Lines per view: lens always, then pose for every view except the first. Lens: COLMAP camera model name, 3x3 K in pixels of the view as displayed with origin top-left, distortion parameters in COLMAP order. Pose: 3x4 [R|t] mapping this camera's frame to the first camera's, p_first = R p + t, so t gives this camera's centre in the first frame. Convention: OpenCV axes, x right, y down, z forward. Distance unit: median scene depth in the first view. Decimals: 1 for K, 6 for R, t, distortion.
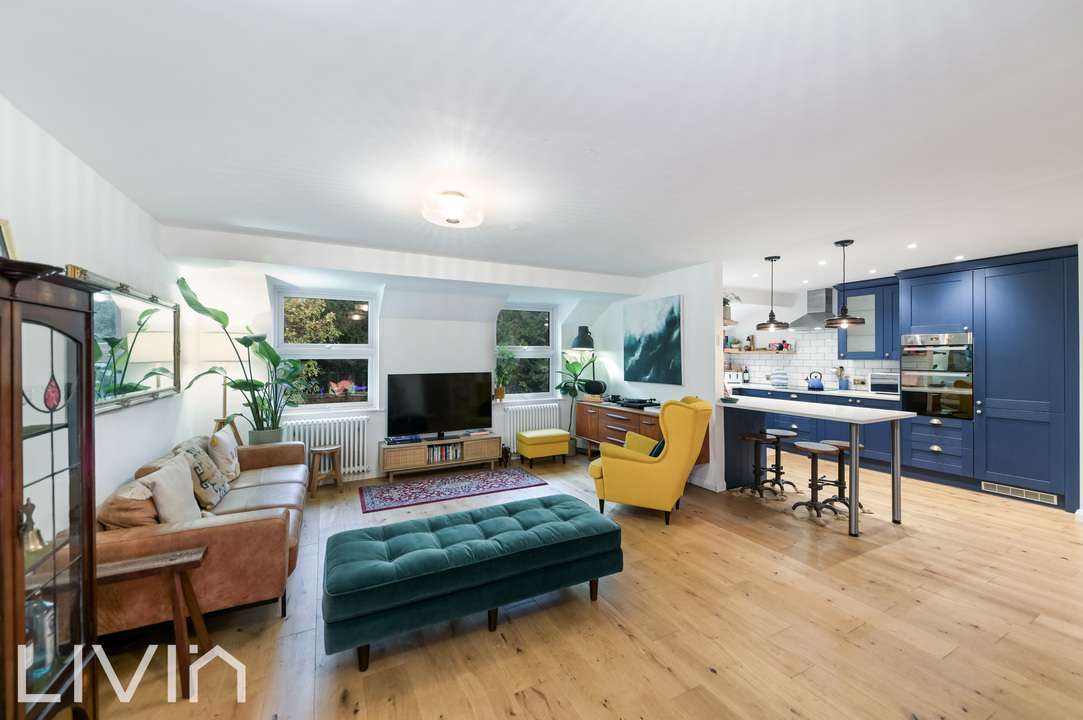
lens RADIAL K [[425.3, 0, 539.7], [0, 425.3, 357.4], [0, 0, 1]] dist [0.001581, -0.000238]
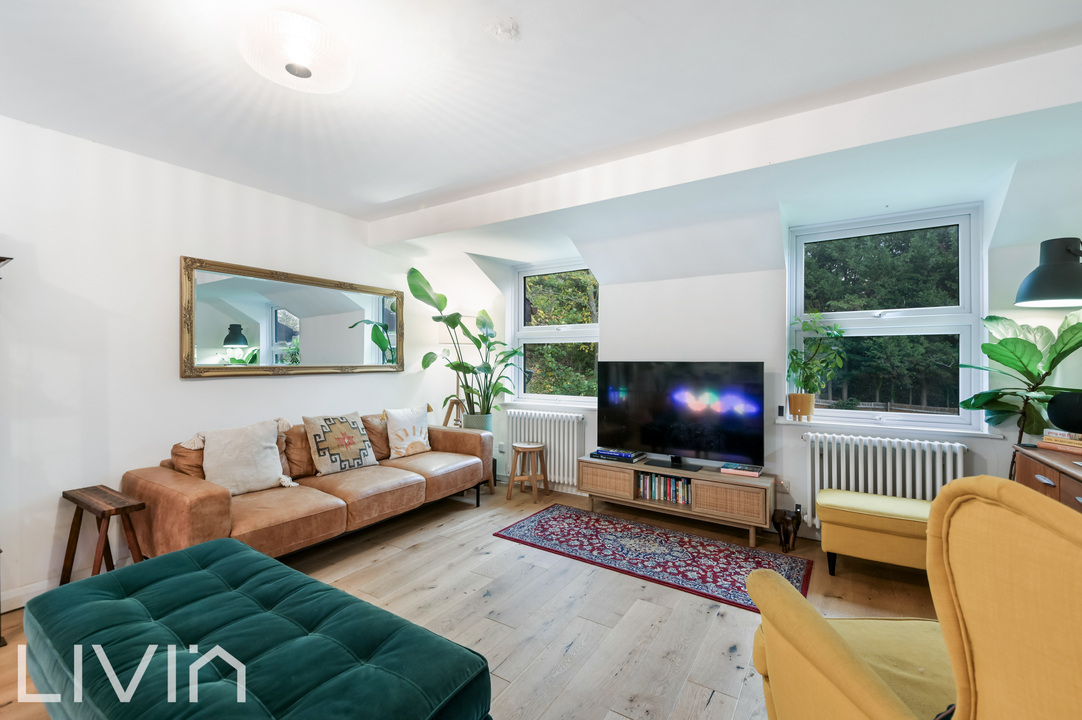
lens RADIAL K [[449.3, 0, 539.5], [0, 449.3, 359.3], [0, 0, 1]] dist [-0.000368, -0.000244]
pose [[0.482021, 0.006054, -0.876139, 0.269781], [-0.002551, 0.999982, 0.005507, 0.032714], [0.876156, -0.000420, 0.482027, 0.537990]]
